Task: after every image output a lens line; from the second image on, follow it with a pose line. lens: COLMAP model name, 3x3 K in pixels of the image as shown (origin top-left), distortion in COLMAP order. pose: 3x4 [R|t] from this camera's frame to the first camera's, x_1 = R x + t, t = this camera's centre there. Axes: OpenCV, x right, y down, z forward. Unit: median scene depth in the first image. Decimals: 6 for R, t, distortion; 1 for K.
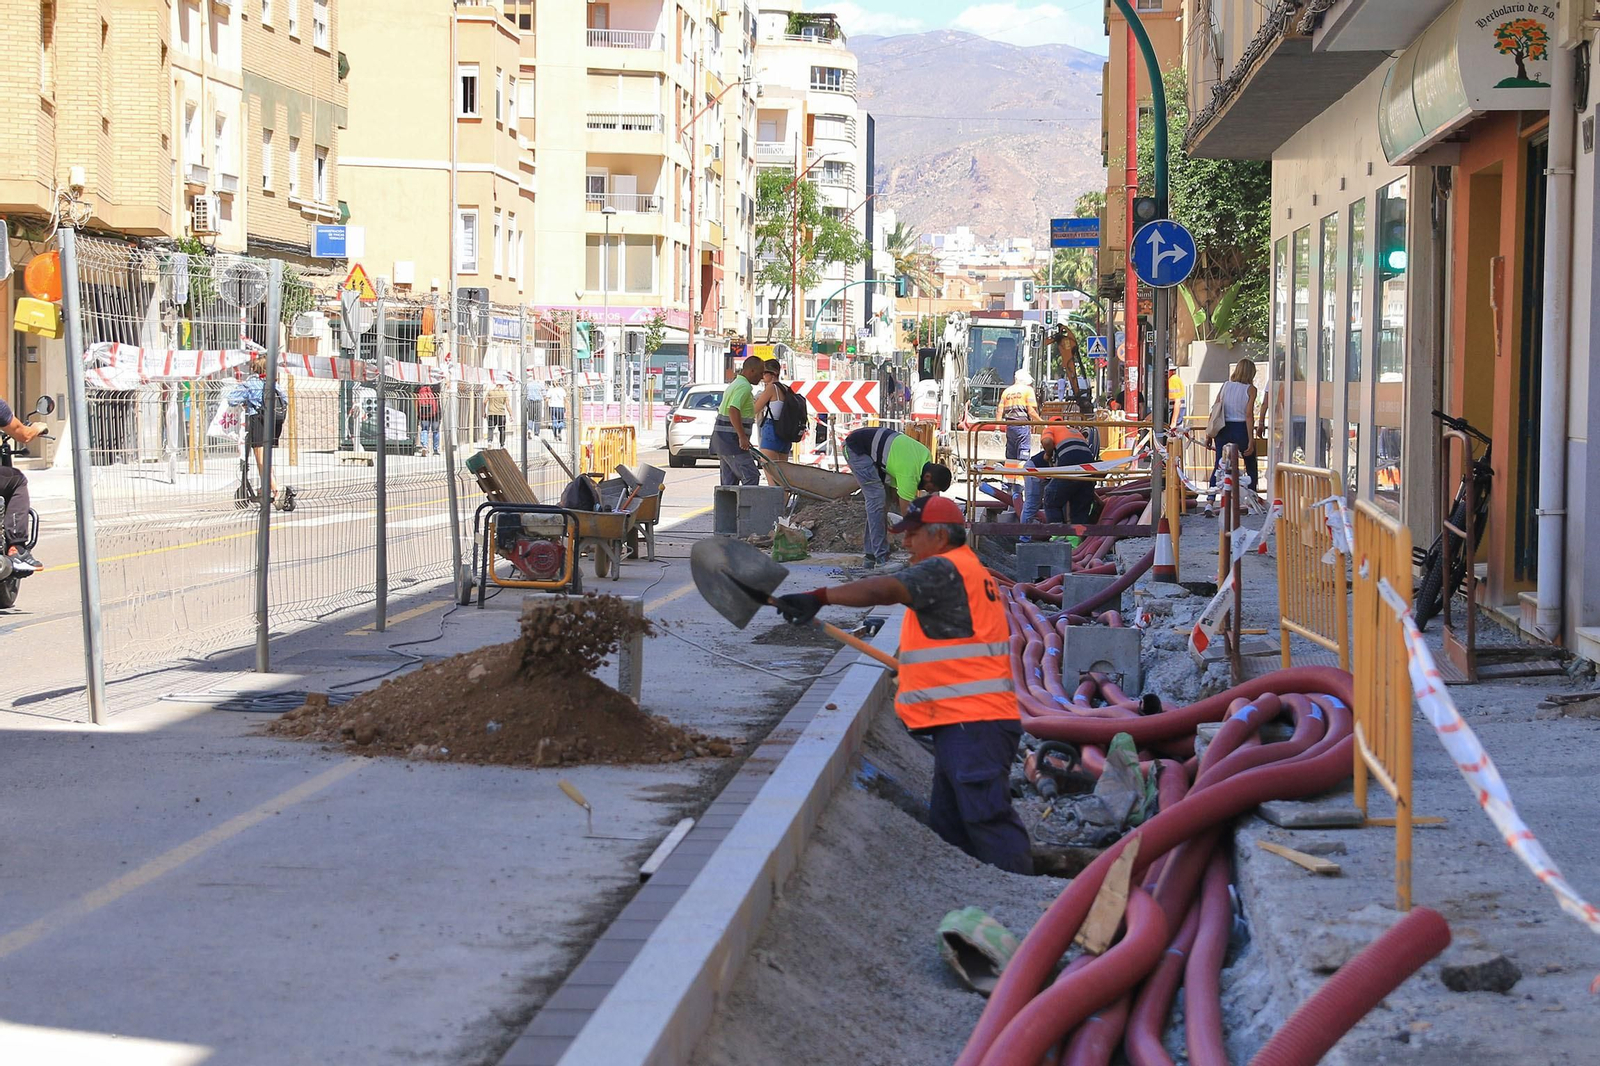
lens RADIAL K [[3955.5, 0, 798.4], [0, 3955.5, 534.9], [0, 0, 1]] dist [0.144582, 0.000000]
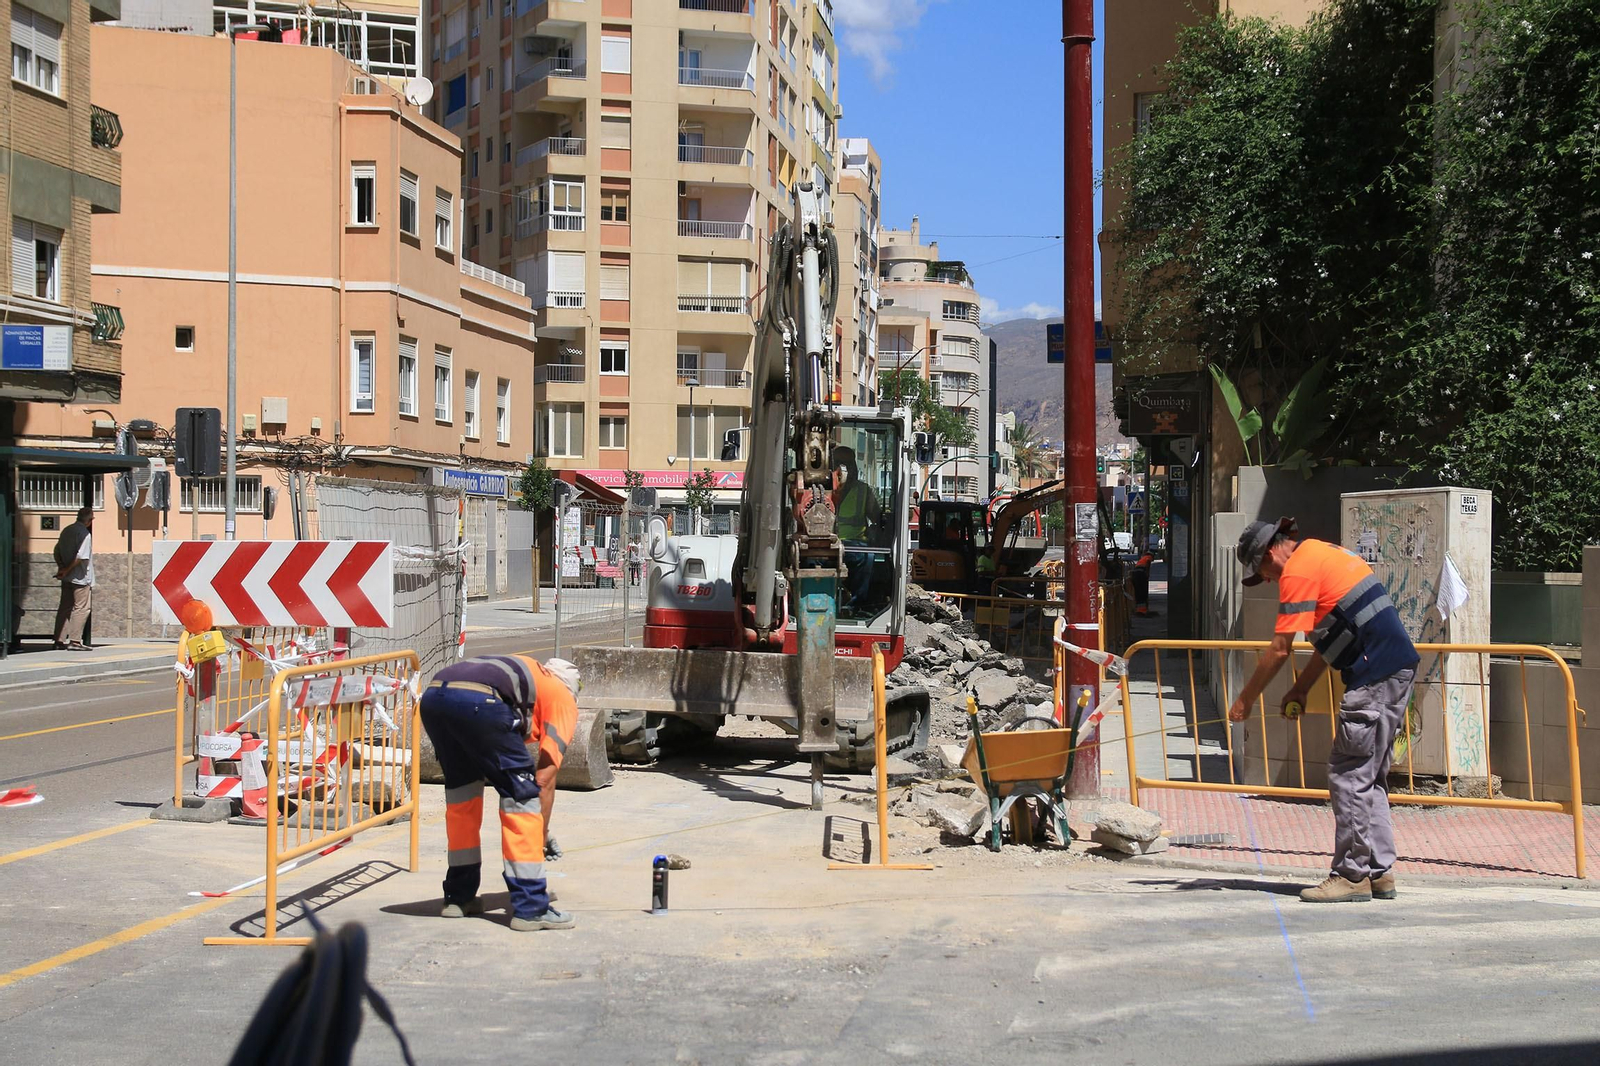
lens RADIAL K [[2542.7, 0, 803.2], [0, 2542.7, 530.3], [0, 0, 1]] dist [0.109114, 0.000000]
pose [[0.997546, -0.005000, -0.069832, 0.029853], [0.002034, 0.999095, -0.042479, -0.011620], [0.069982, 0.042233, 0.996654, 0.301042]]
